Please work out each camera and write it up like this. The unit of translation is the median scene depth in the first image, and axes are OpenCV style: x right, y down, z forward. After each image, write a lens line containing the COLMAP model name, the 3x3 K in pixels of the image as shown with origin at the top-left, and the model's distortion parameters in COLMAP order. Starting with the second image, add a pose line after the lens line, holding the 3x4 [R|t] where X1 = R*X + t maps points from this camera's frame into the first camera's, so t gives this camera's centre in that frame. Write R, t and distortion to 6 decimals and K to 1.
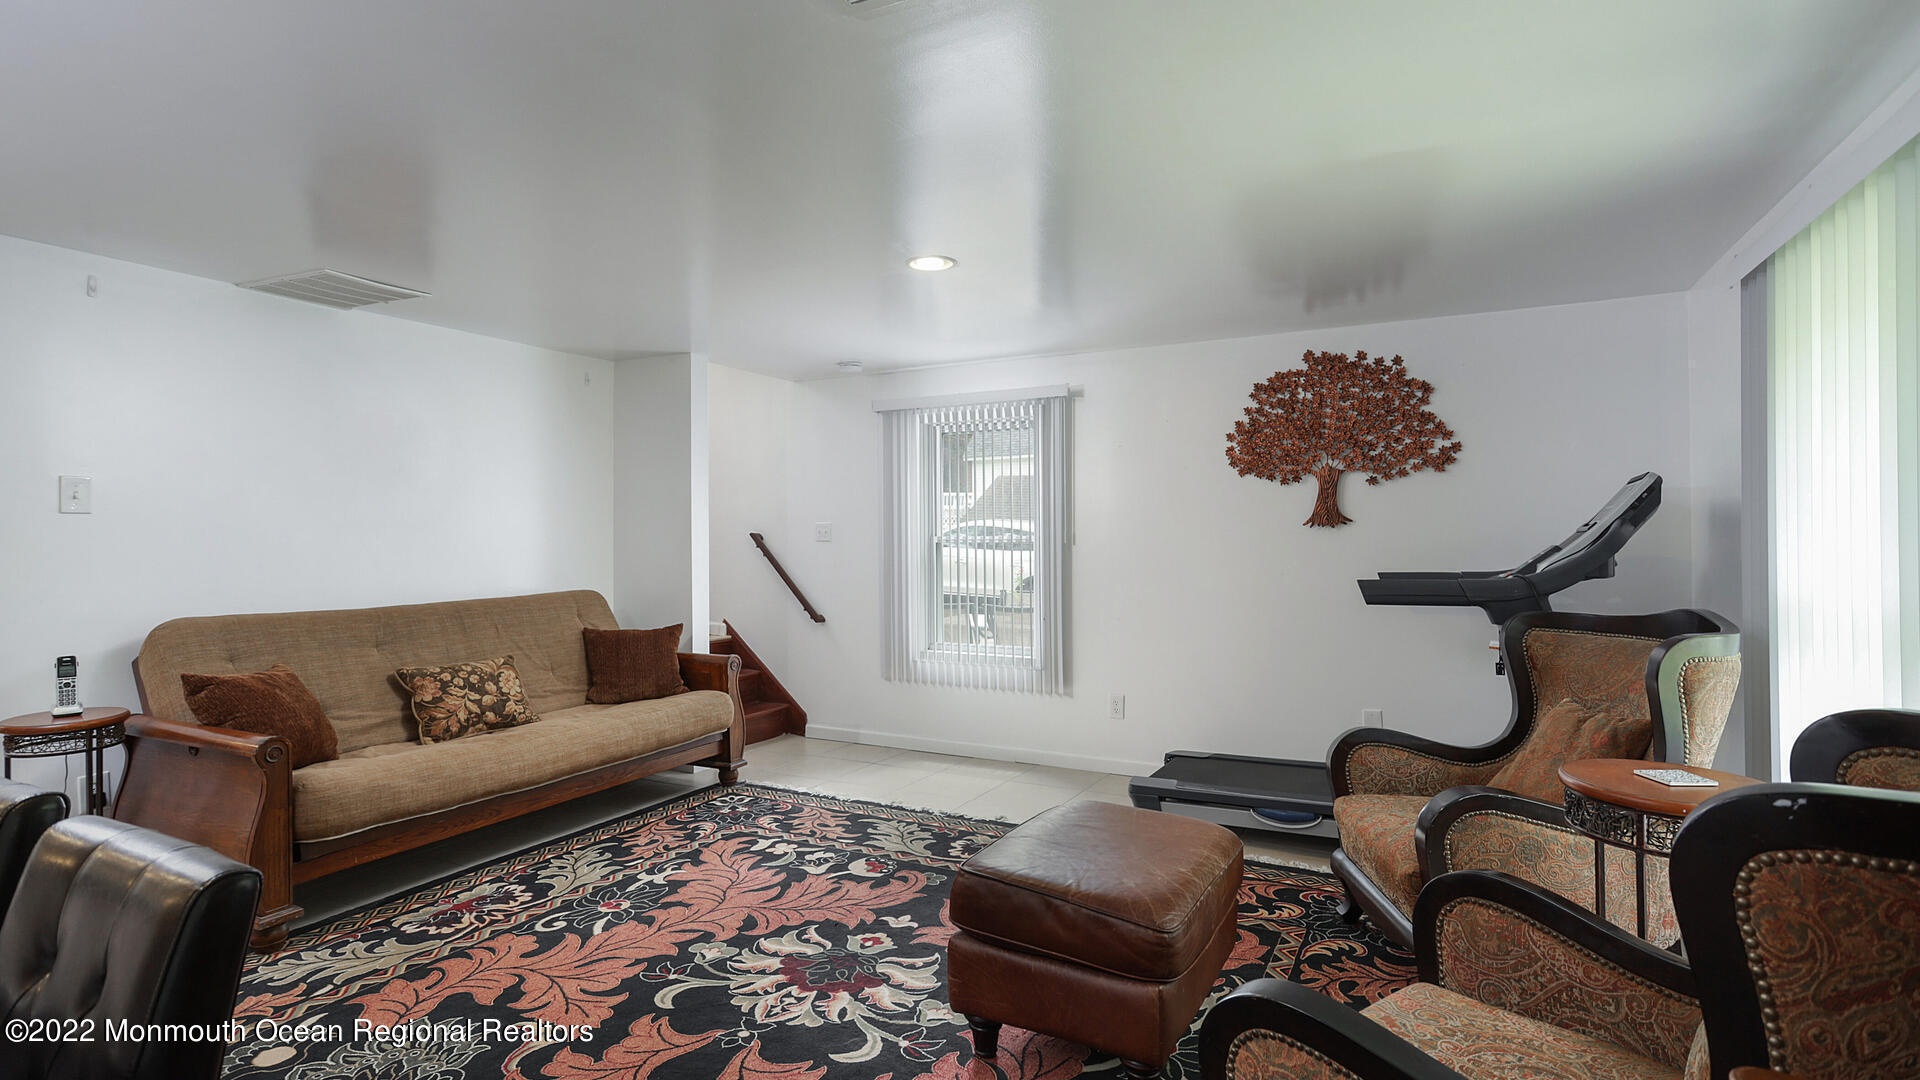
lens RADIAL K [[929.8, 0, 960.1], [0, 929.8, 536.4], [0, 0, 1]] dist [0.000961, 0.000236]
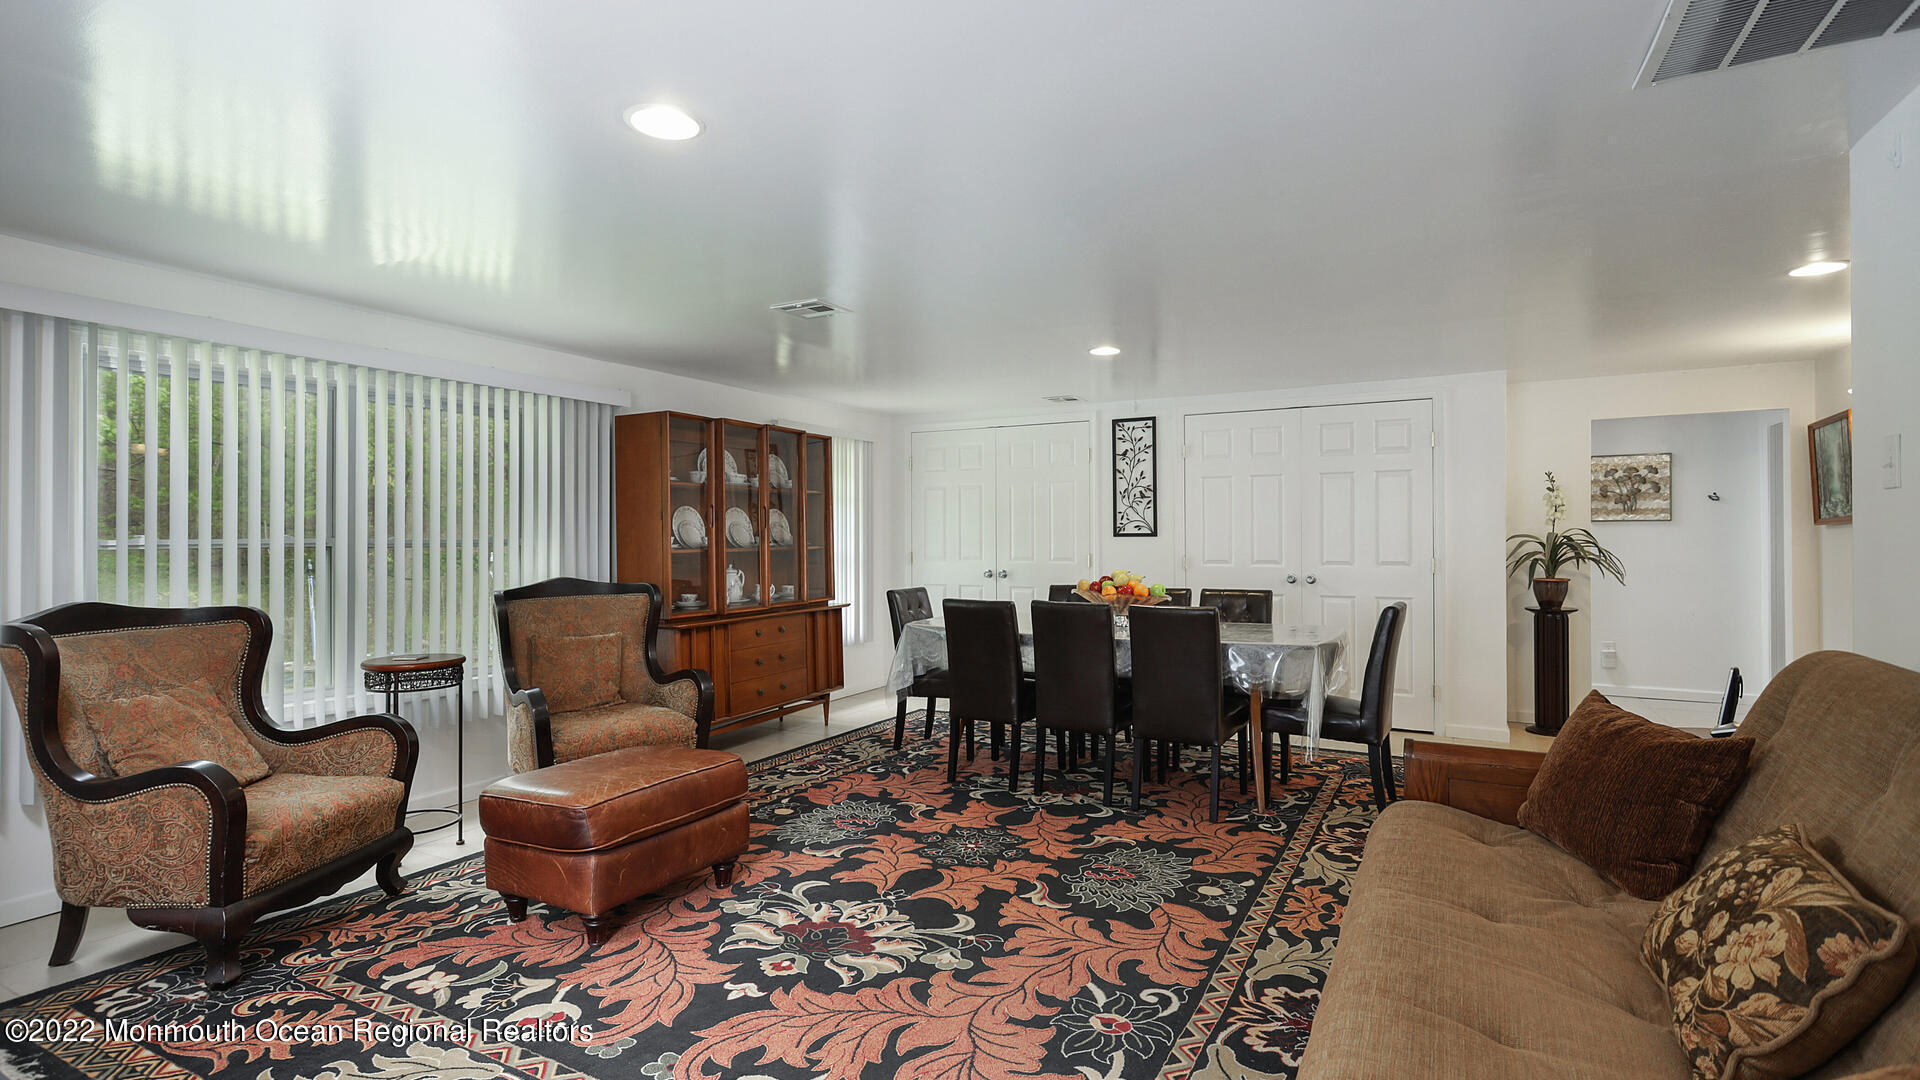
lens RADIAL K [[929.8, 0, 960.6], [0, 929.8, 529.1], [0, 0, 1]] dist [0.000961, 0.000236]
pose [[-0.999898, 0.010319, 0.009896, -0.295343], [0.010231, 0.999908, -0.008901, 0.002940], [-0.009987, -0.008799, -0.999911, 1.981141]]
